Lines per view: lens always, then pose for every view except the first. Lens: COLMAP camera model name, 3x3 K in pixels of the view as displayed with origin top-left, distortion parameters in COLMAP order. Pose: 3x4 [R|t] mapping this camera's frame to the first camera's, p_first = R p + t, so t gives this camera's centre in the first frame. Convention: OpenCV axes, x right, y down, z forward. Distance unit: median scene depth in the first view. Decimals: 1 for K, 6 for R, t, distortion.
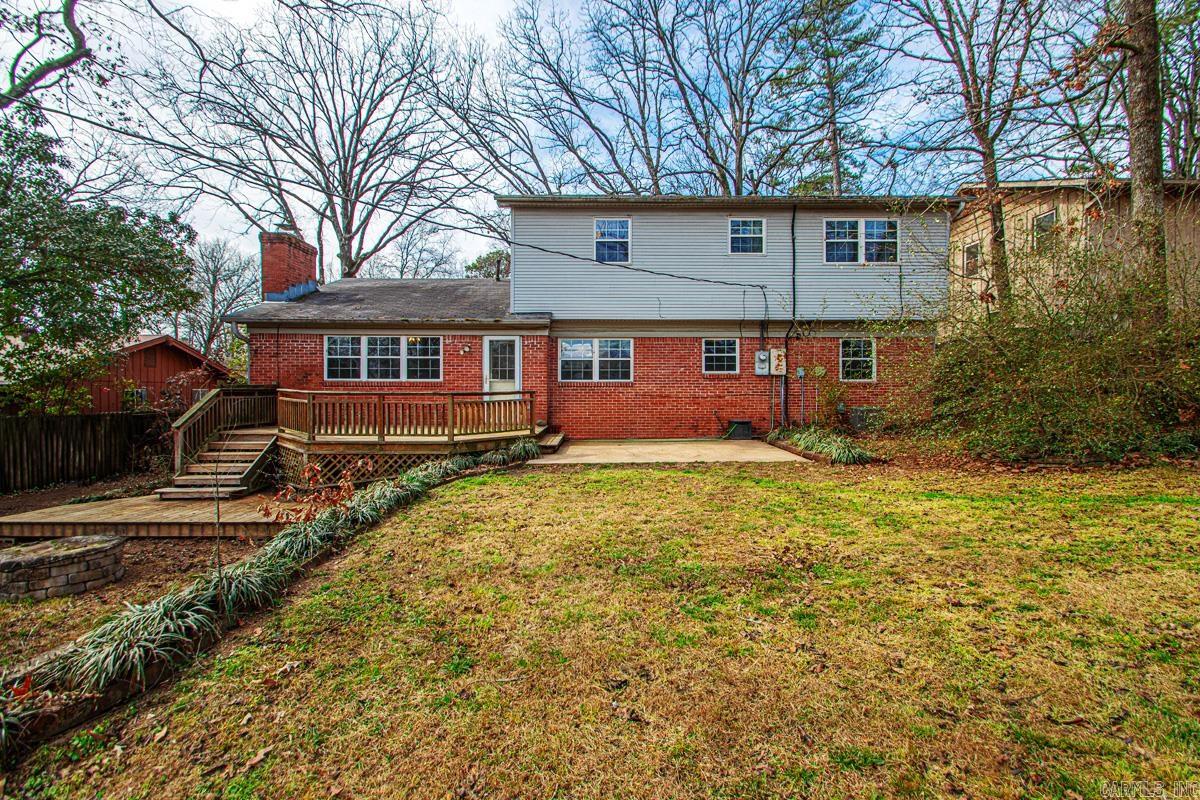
lens RADIAL K [[572.4, 0, 601.4], [0, 572.4, 389.5], [0, 0, 1]] dist [0.014238, -0.018815]
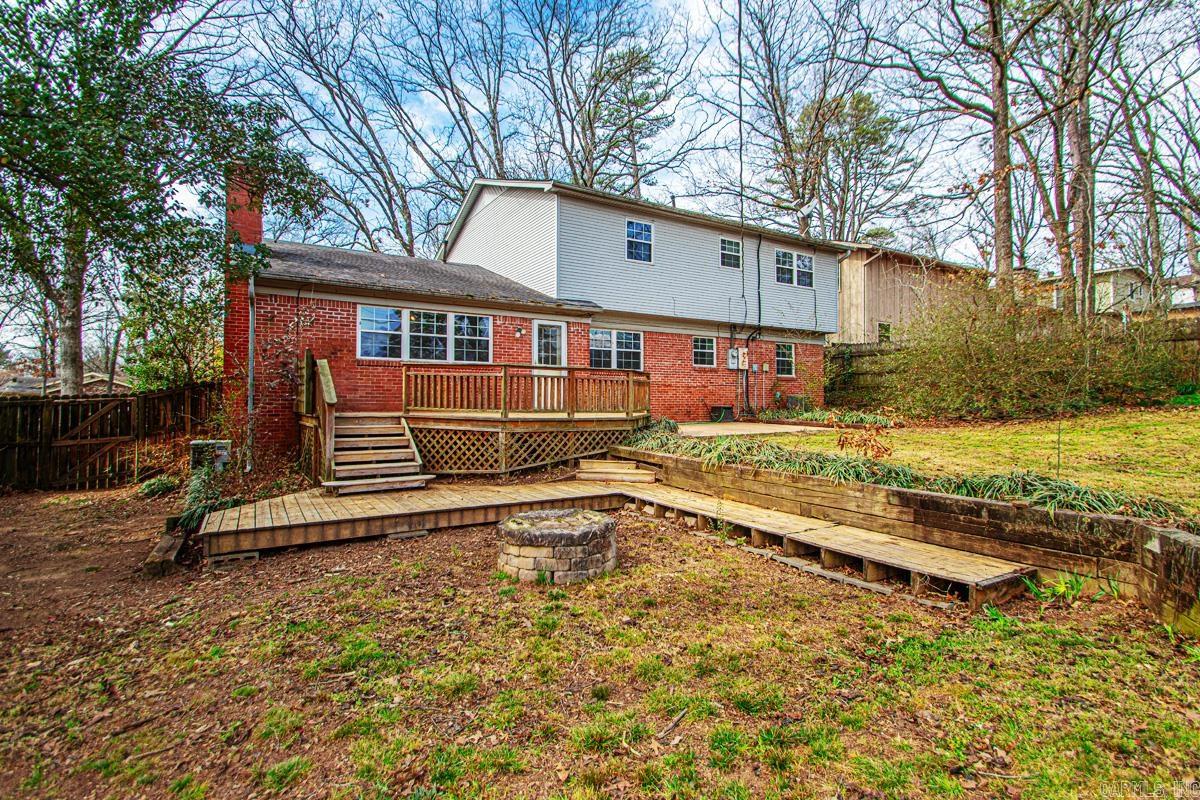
lens RADIAL K [[572.4, 0, 601.4], [0, 572.4, 389.5], [0, 0, 1]] dist [0.014238, -0.018815]
pose [[0.862315, 0.013378, 0.506195, -0.587979], [-0.005358, 0.999836, -0.017297, 0.041477], [-0.506343, 0.012203, 0.862246, 0.100073]]
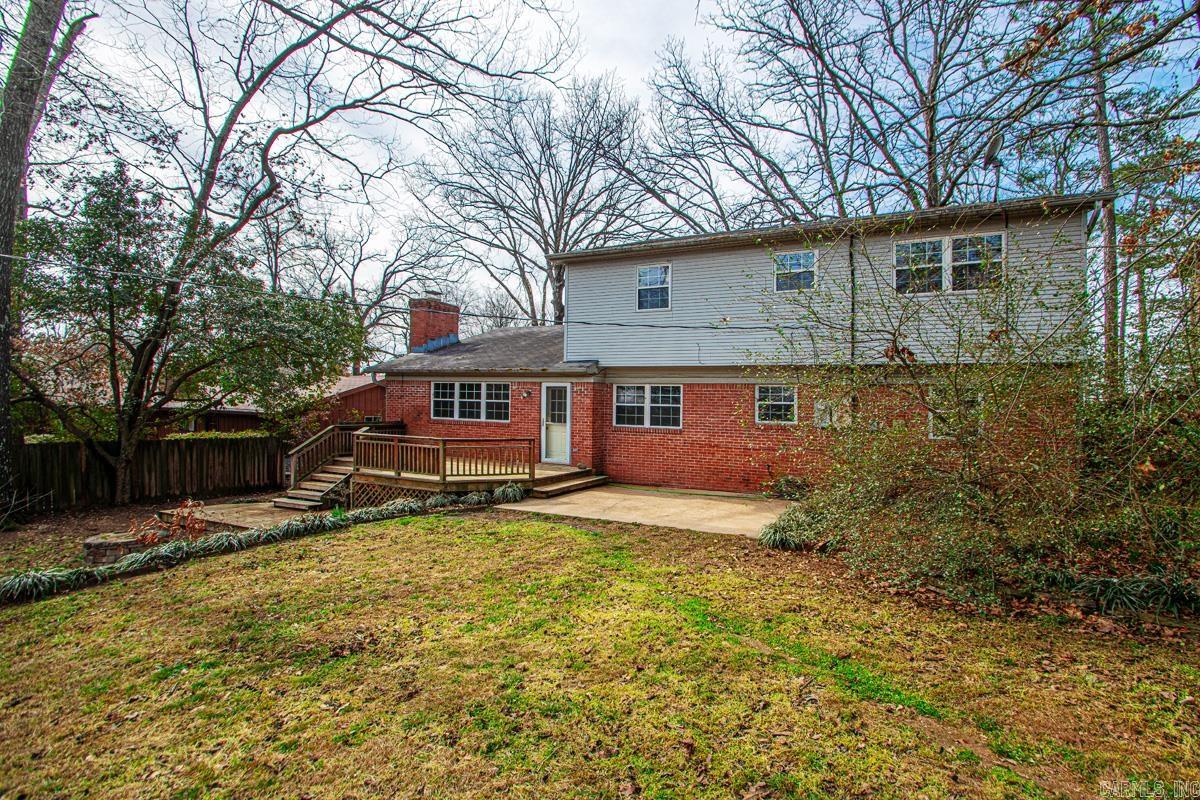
lens RADIAL K [[559.8, 0, 595.1], [0, 559.8, 396.5], [0, 0, 1]] dist [0.016884, -0.015618]
pose [[0.893174, 0.013882, -0.449498, 0.360197], [-0.029138, 0.999210, -0.027038, -0.040105], [0.448767, 0.037247, 0.892872, 0.088309]]
